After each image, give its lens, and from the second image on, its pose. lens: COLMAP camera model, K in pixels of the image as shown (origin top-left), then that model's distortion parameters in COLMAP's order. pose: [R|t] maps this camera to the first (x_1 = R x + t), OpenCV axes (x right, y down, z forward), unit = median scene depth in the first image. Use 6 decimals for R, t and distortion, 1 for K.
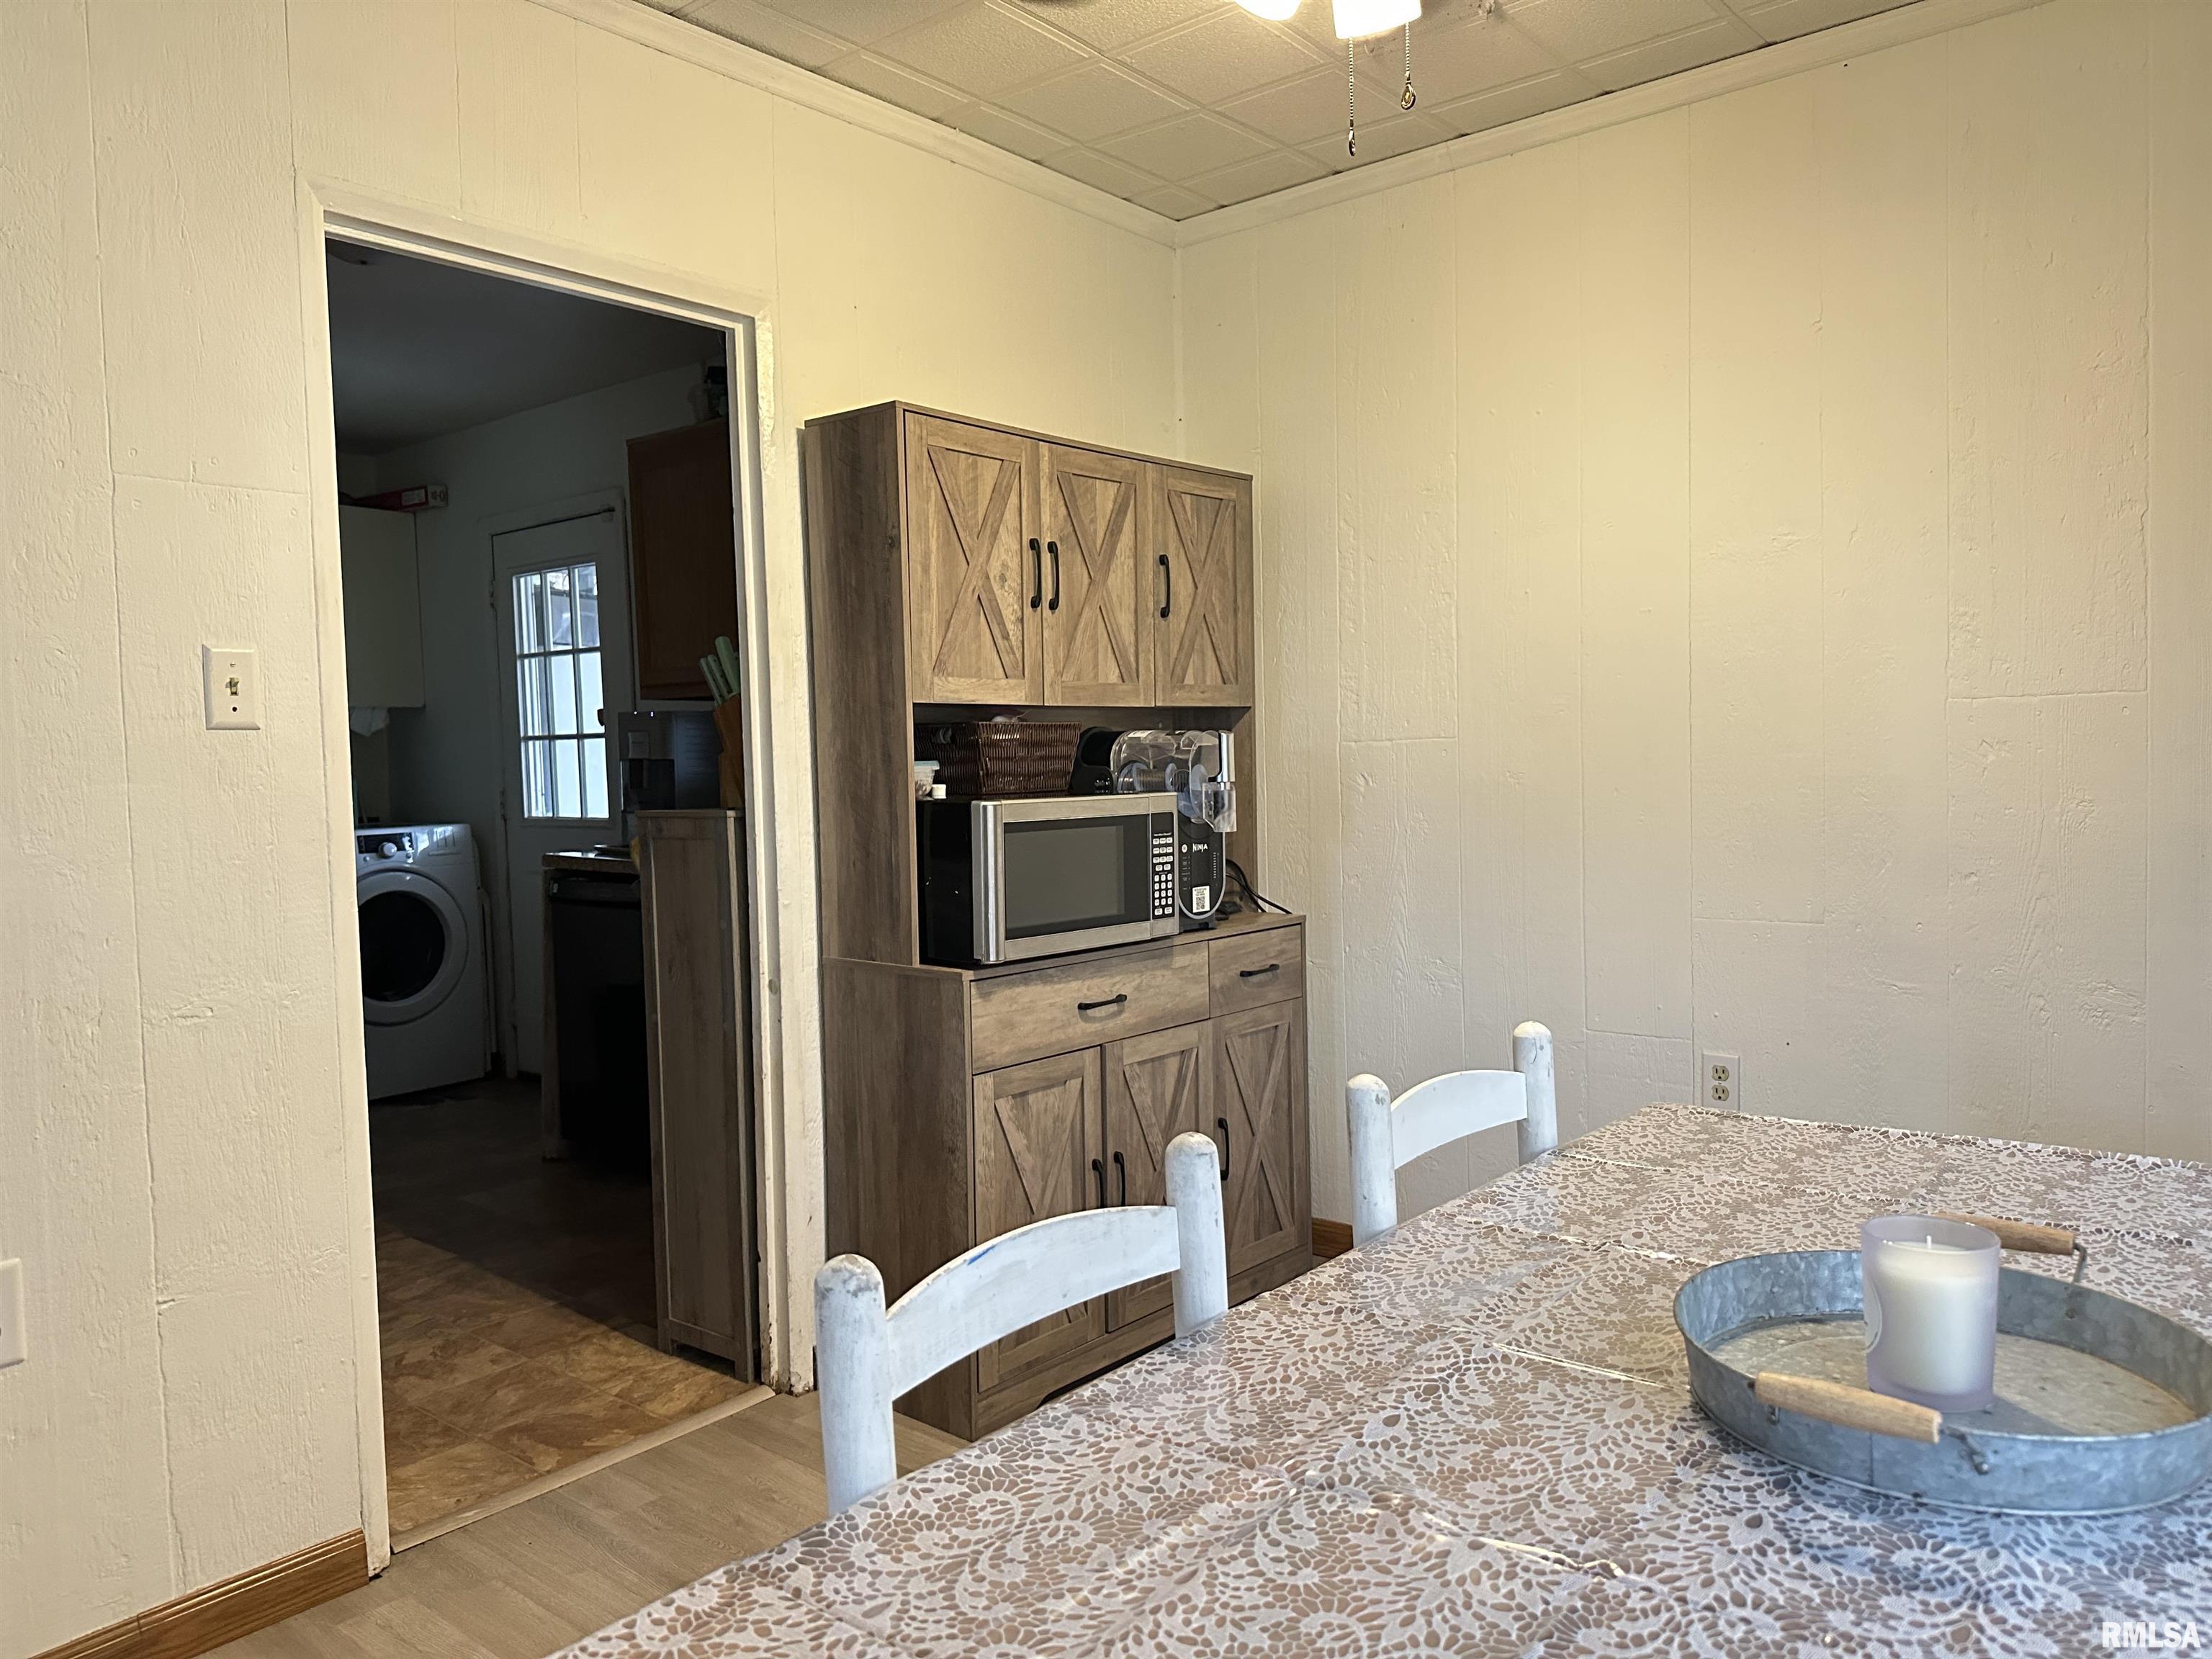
lens RADIAL K [[1552.6, 0, 1106.0], [0, 1552.6, 829.5], [0, 0, 1]] dist [0.136665, -0.234864]
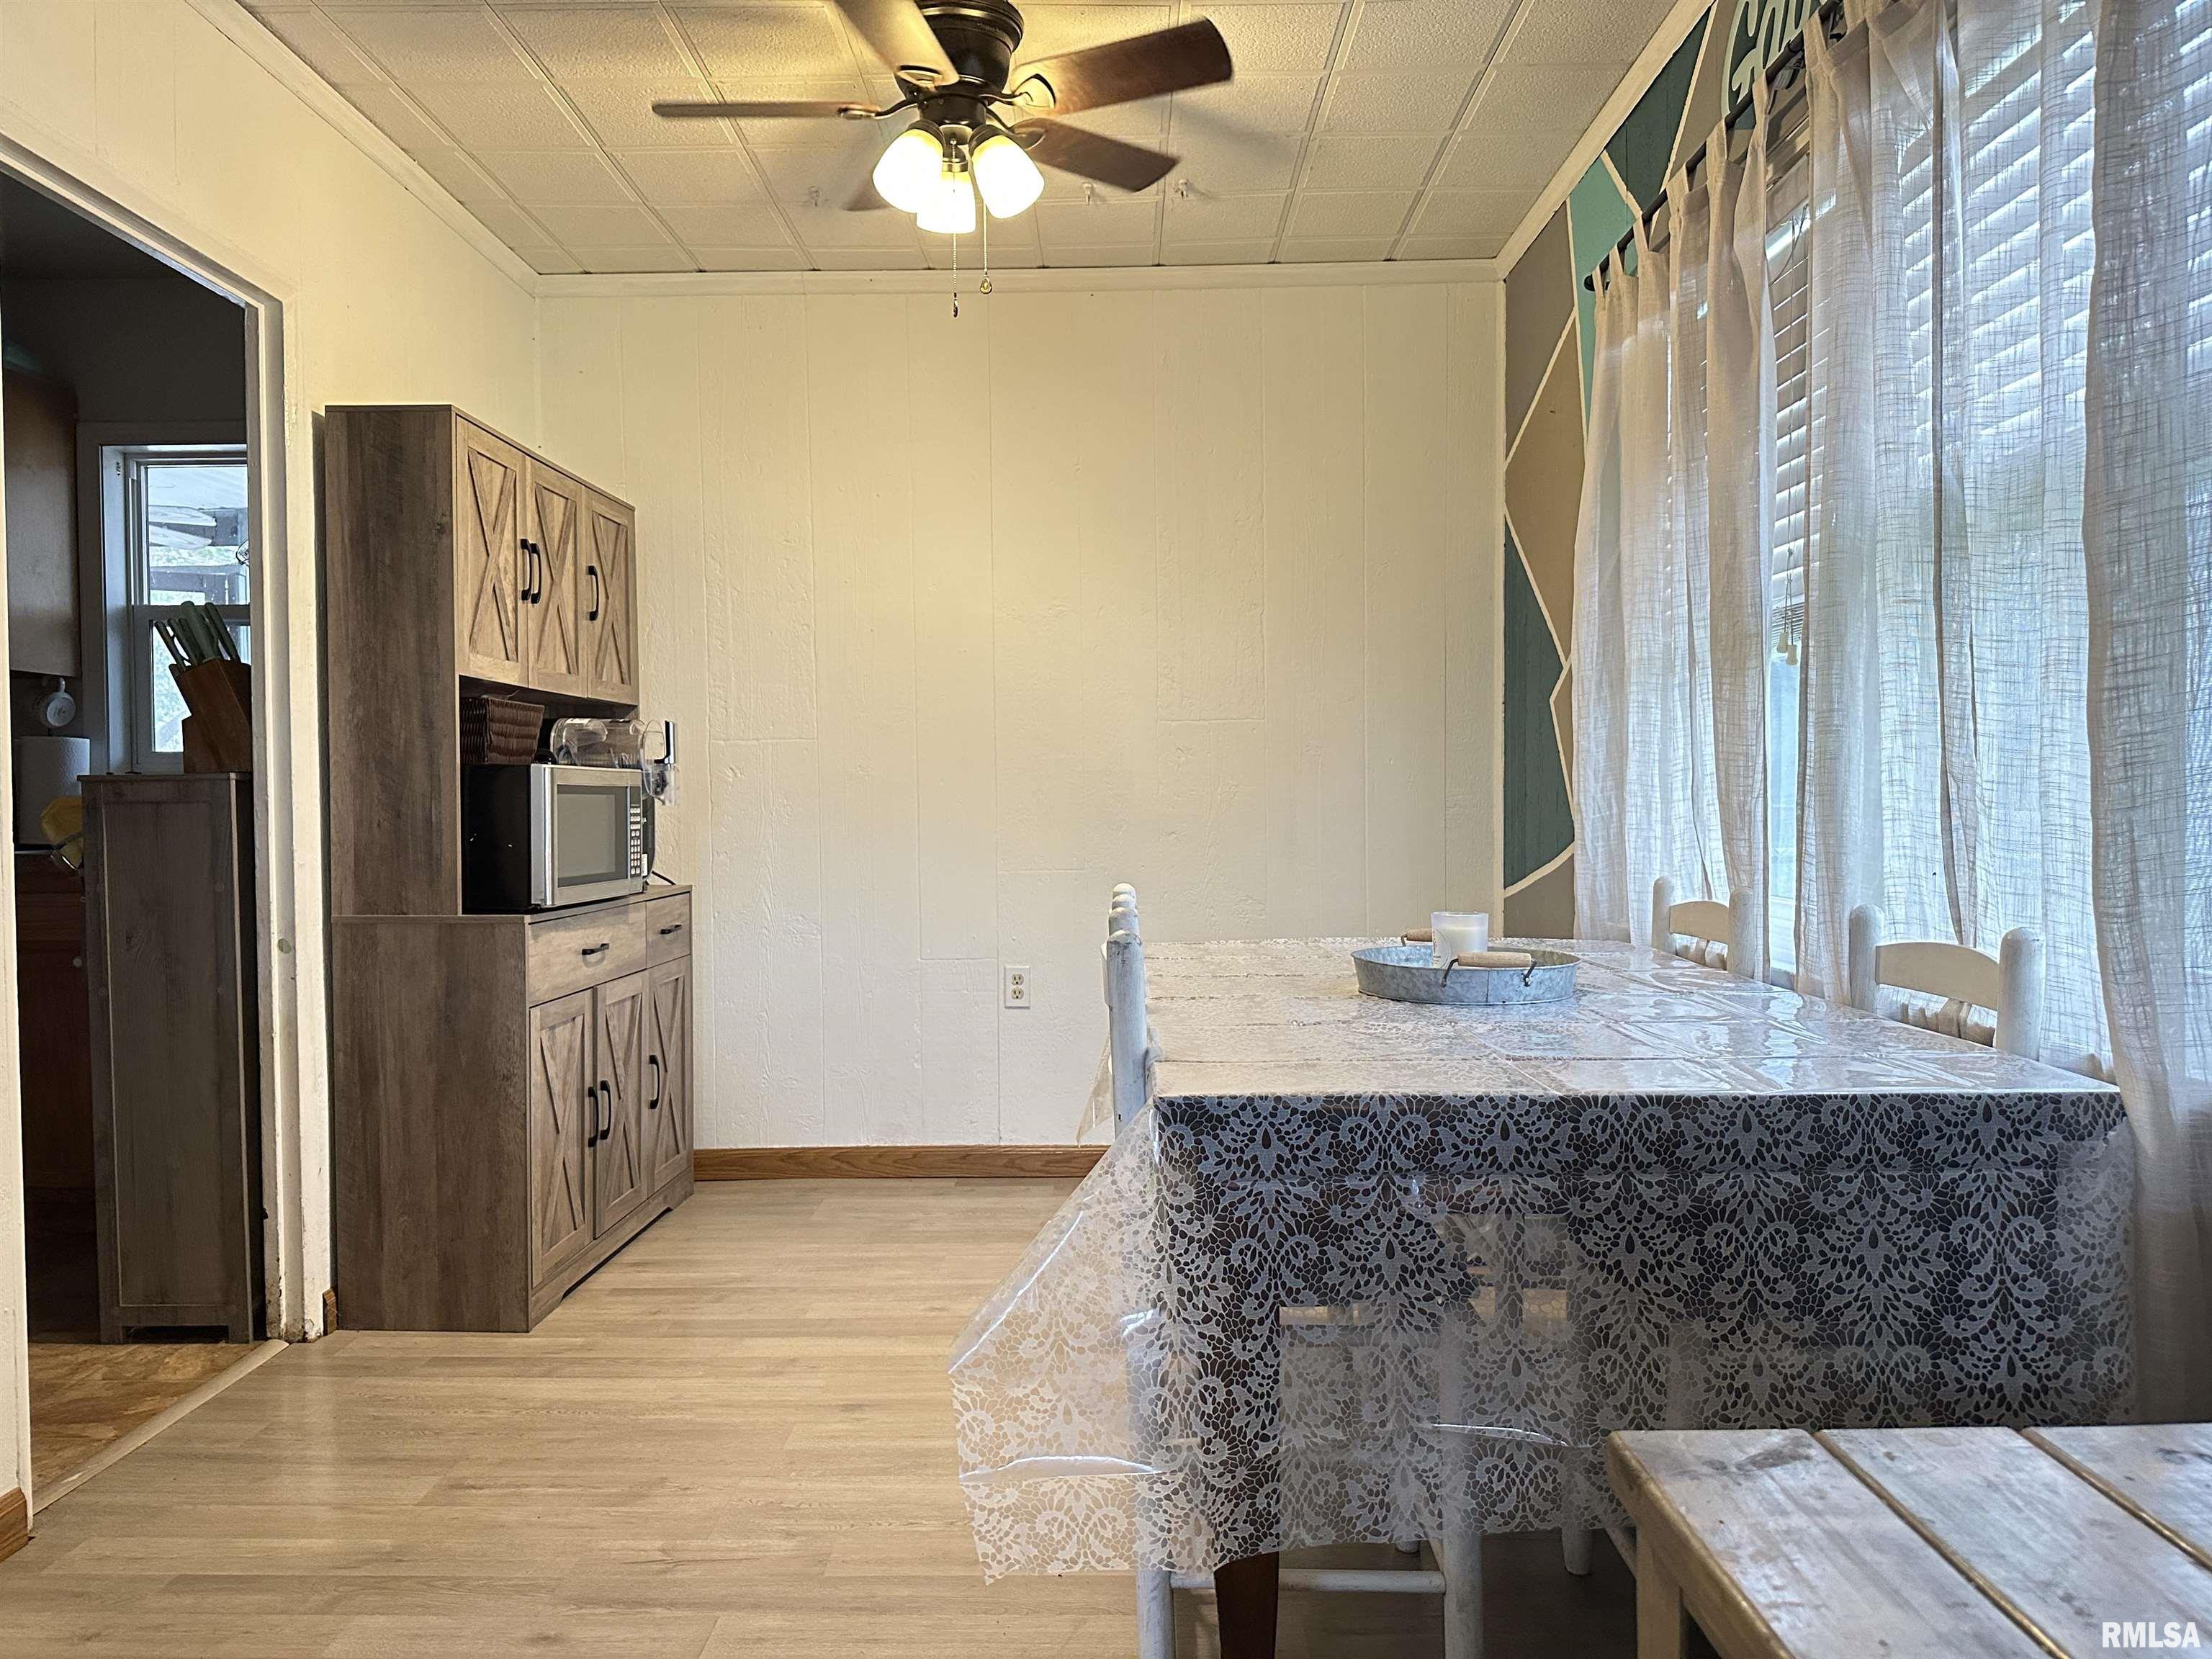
lens RADIAL K [[1543.6, 0, 1111.2], [0, 1543.6, 831.1], [0, 0, 1]] dist [0.054626, -0.075016]
pose [[0.772346, 0.002991, 0.635195, -0.414179], [0.021852, 0.999272, -0.031275, 0.064910], [-0.634827, 0.038035, 0.771718, -0.120468]]
